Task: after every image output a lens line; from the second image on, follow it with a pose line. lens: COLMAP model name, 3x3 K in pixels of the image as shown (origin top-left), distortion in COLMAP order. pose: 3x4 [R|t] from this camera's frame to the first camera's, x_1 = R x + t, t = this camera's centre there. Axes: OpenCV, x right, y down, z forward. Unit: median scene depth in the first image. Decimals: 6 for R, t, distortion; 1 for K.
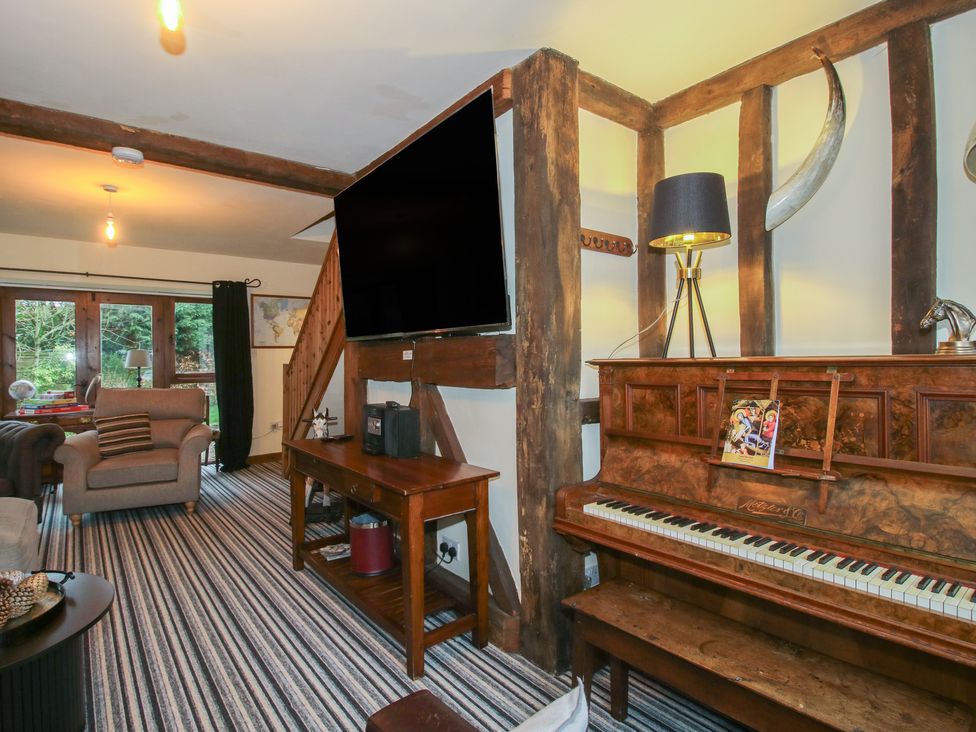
lens RADIAL K [[507.5, 0, 478.9], [0, 507.5, 361.2], [0, 0, 1]] dist [0.003301, -0.015677]
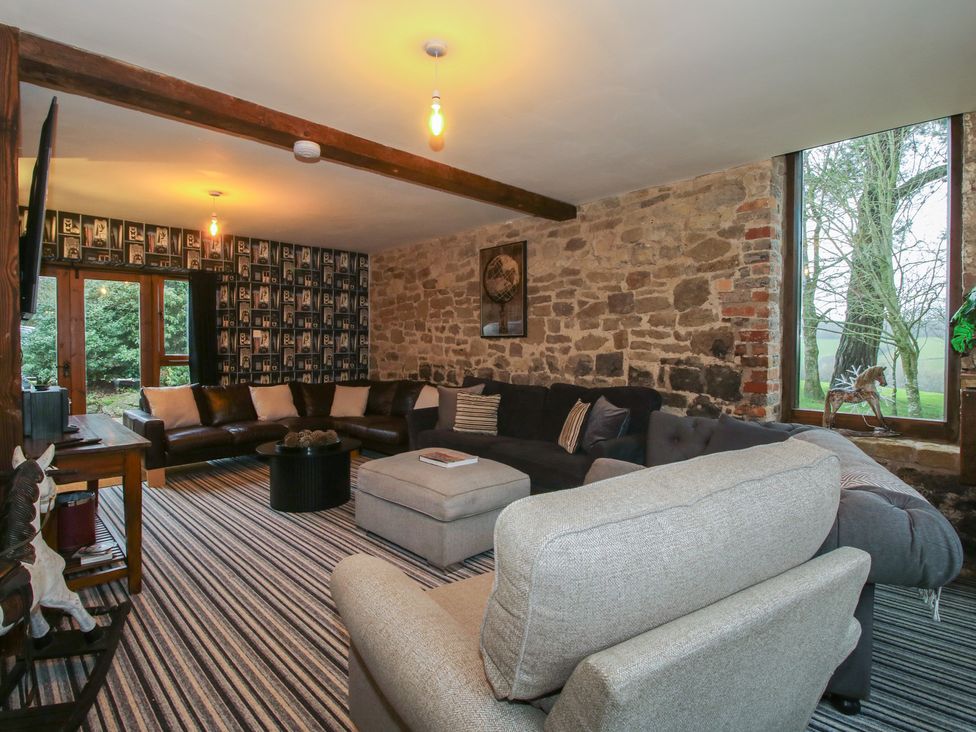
lens RADIAL K [[507.2, 0, 479.9], [0, 507.2, 362.6], [0, 0, 1]] dist [0.004092, -0.014184]
pose [[-0.994778, 0.008694, -0.101694, -0.977682], [0.004794, 0.999246, 0.038530, 0.004924], [0.101952, 0.037841, -0.994069, 2.178162]]
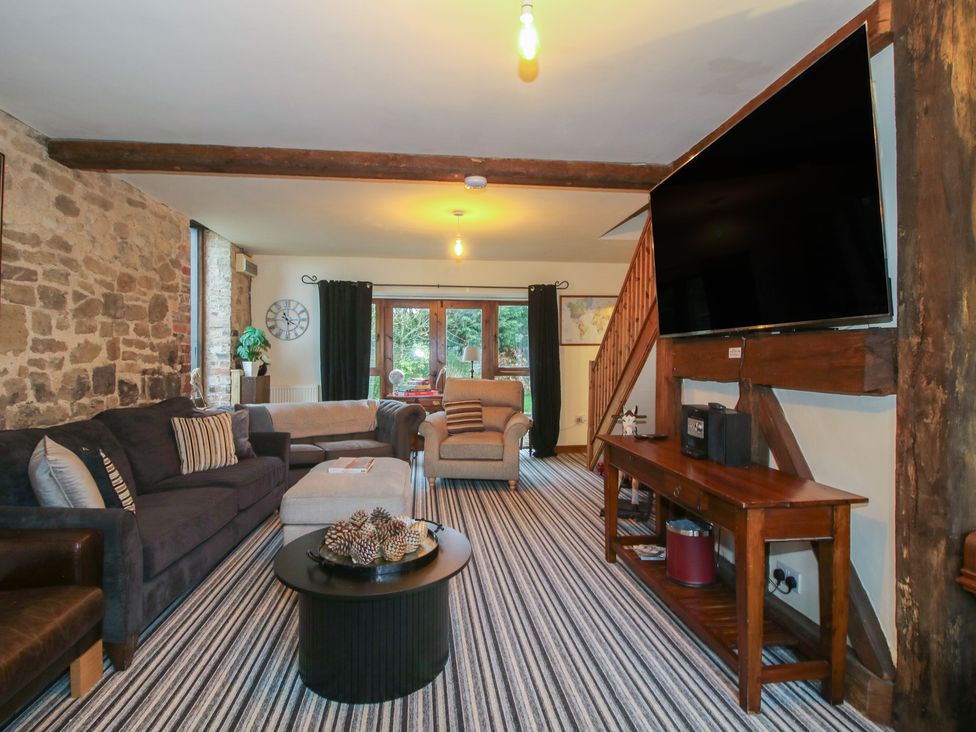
lens RADIAL K [[507.2, 0, 479.9], [0, 507.2, 362.6], [0, 0, 1]] dist [0.004092, -0.014184]
pose [[0.848026, 0.018882, -0.529618, -0.052932], [-0.015196, 0.999821, 0.011315, 0.002414], [0.529736, -0.001547, 0.848161, -0.007778]]
